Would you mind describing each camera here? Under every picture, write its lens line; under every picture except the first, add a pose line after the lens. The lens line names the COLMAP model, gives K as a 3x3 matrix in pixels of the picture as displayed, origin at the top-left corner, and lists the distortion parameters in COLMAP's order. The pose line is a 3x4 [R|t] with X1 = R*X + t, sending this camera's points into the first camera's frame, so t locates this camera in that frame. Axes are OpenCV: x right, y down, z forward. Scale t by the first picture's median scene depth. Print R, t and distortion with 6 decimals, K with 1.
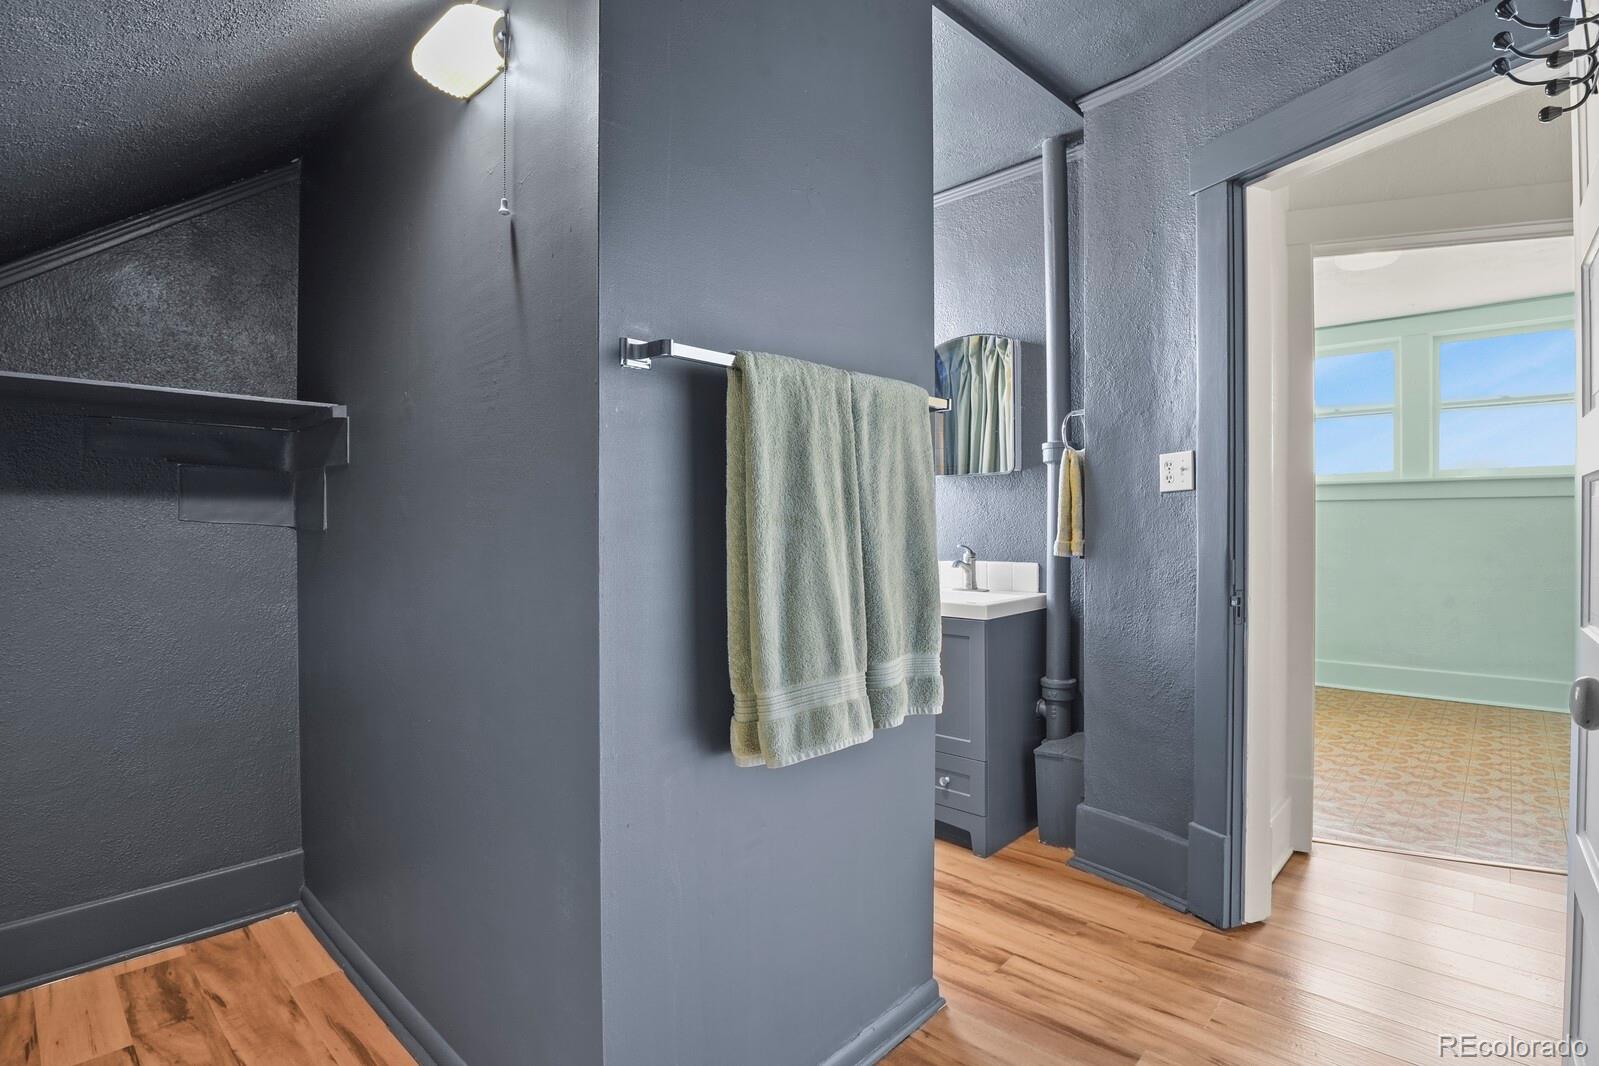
lens RADIAL K [[777.7, 0, 796.5], [0, 777.7, 532.0], [0, 0, 1]] dist [-0.031249, -0.000495]
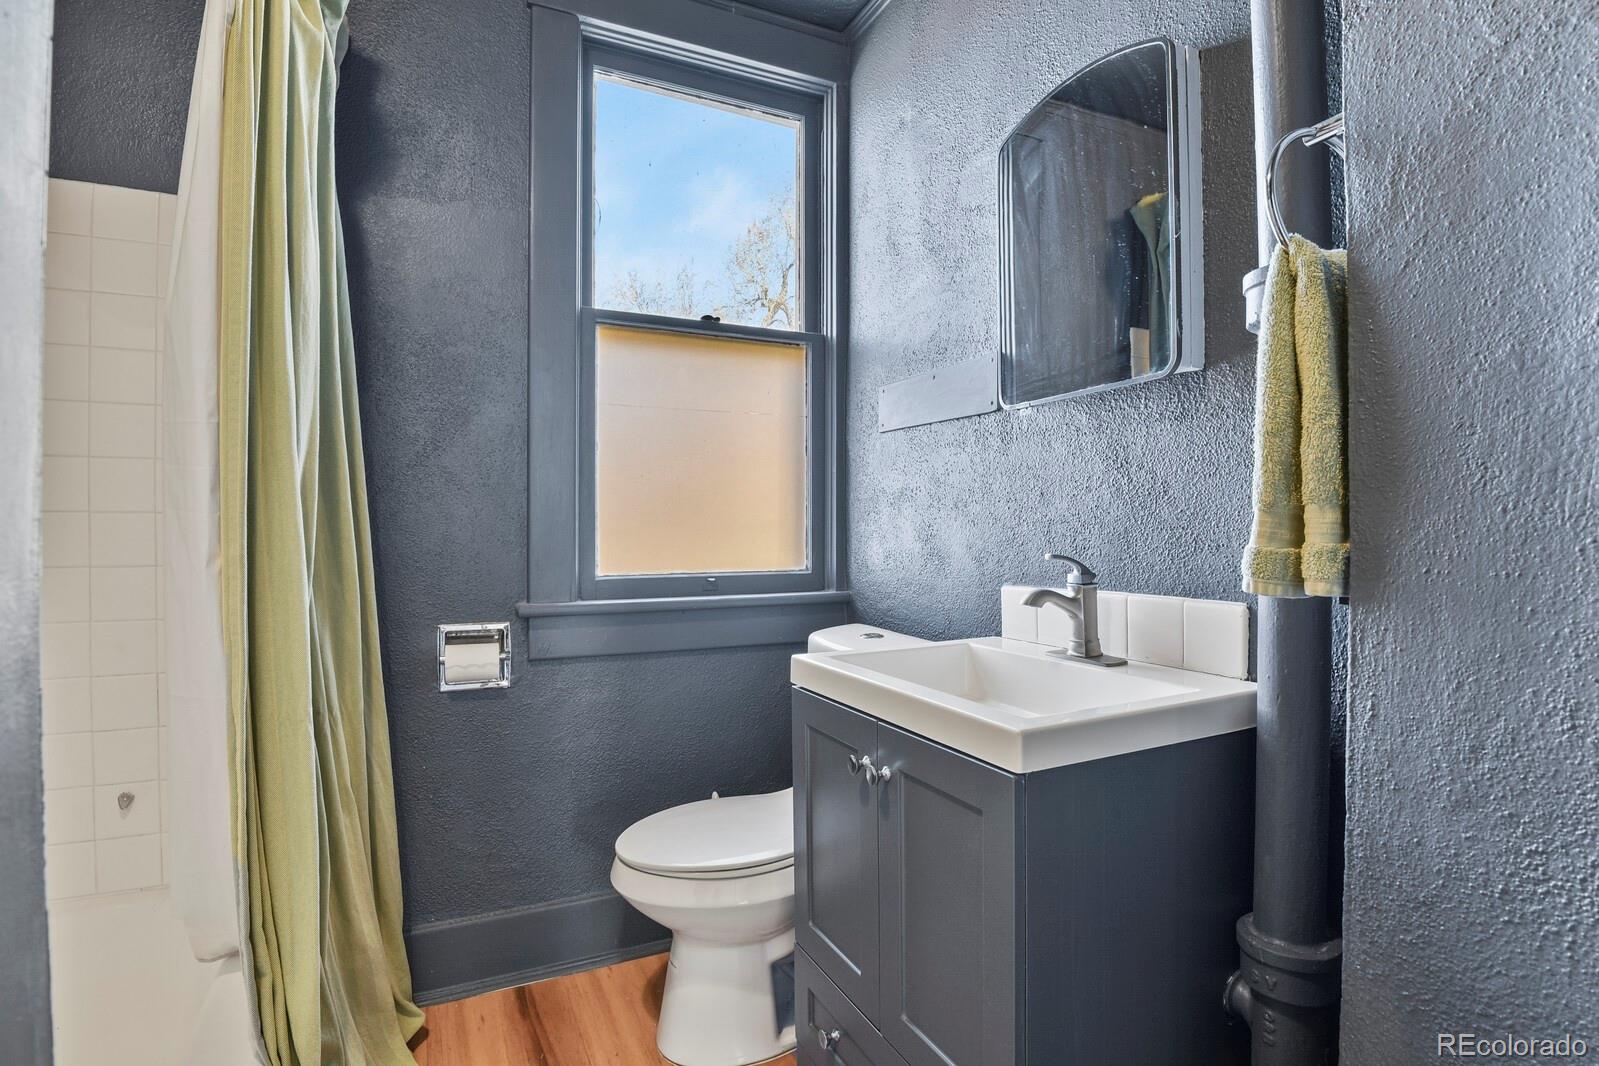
lens RADIAL K [[777.7, 0, 803.5], [0, 777.7, 537.7], [0, 0, 1]] dist [-0.031249, -0.000495]
pose [[0.932453, 0.001722, -0.361286, 0.255157], [-0.001073, 0.999997, 0.001998, 0.007234], [0.361289, -0.001476, 0.932453, 0.589172]]
